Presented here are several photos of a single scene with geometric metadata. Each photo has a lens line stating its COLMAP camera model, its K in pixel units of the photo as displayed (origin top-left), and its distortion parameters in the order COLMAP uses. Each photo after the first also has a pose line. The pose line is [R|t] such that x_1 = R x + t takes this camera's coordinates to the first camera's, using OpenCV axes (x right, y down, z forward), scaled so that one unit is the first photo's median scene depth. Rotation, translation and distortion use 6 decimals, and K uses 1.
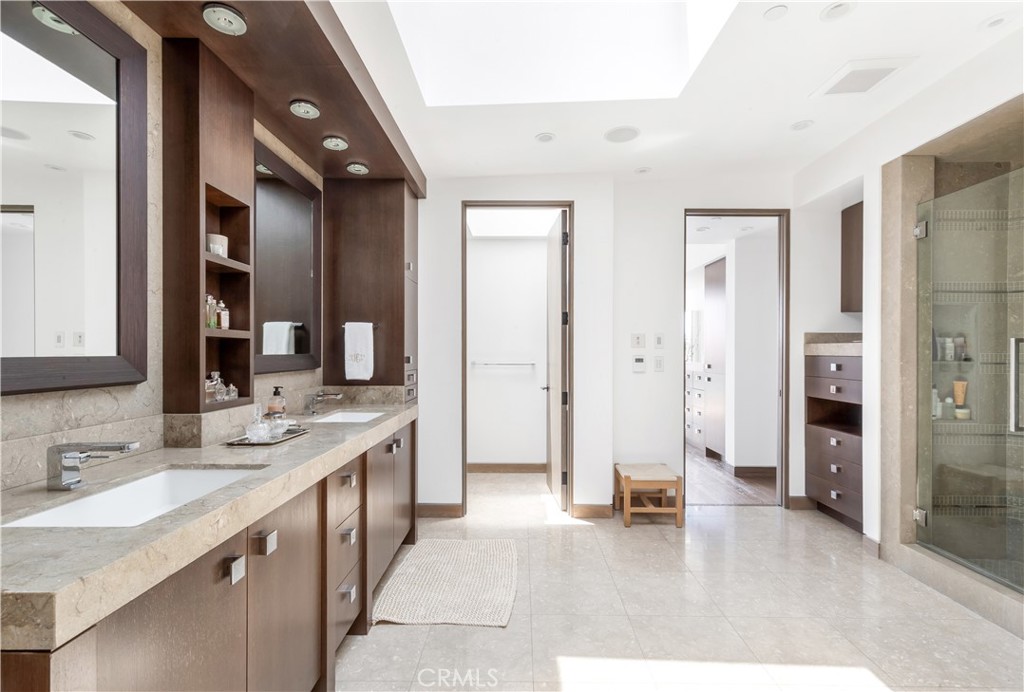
lens RADIAL K [[500.9, 0, 512.0], [0, 500.9, 346.0], [0, 0, 1]] dist [0.000090, 0.000000]
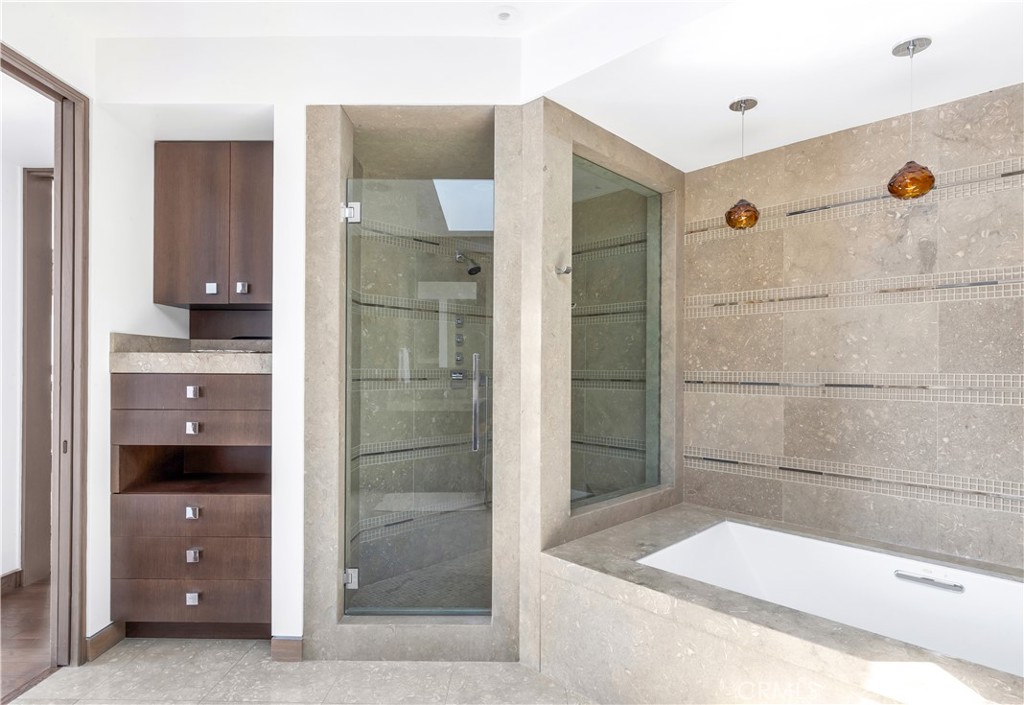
lens RADIAL K [[535.4, 0, 512.3], [0, 535.4, 364.9], [0, 0, 1]] dist [-0.001362, -0.000067]
pose [[-0.000812, 0.002236, 0.999997, -0.019712], [-0.013061, 0.999912, -0.002247, 0.006158], [-0.999914, -0.013063, -0.000783, 0.698804]]
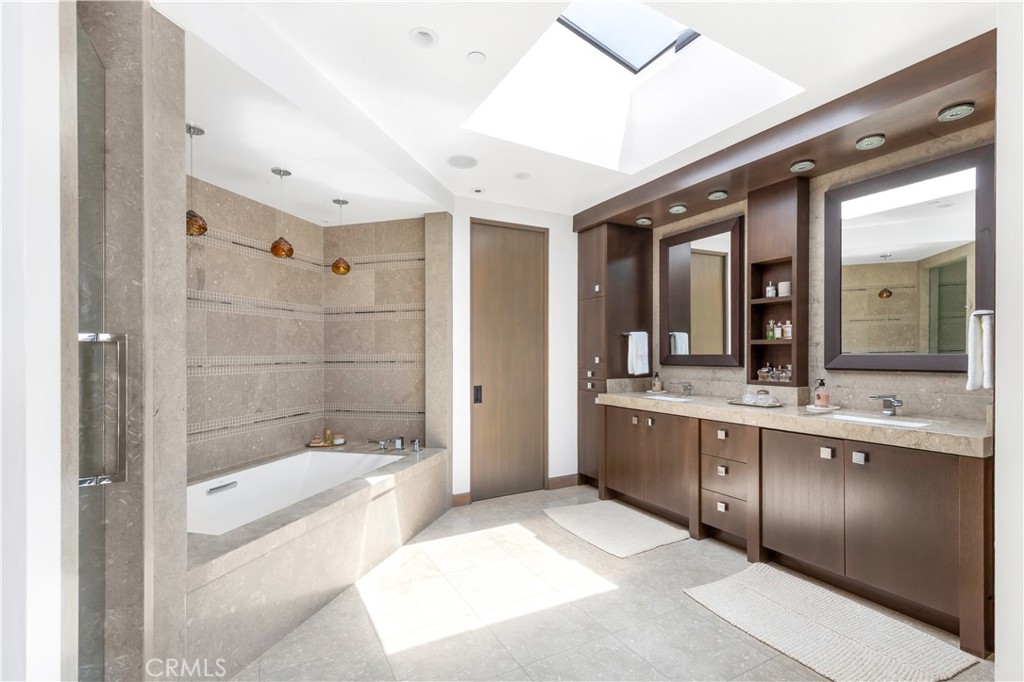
lens RADIAL K [[464.7, 0, 515.8], [0, 464.7, 355.5], [0, 0, 1]] dist [0.000020, -0.000164]
pose [[-0.873700, 0.003635, -0.486451, 0.627235], [0.006142, 0.999975, -0.003559, 0.013753], [0.486426, -0.006098, -0.873701, 1.297487]]
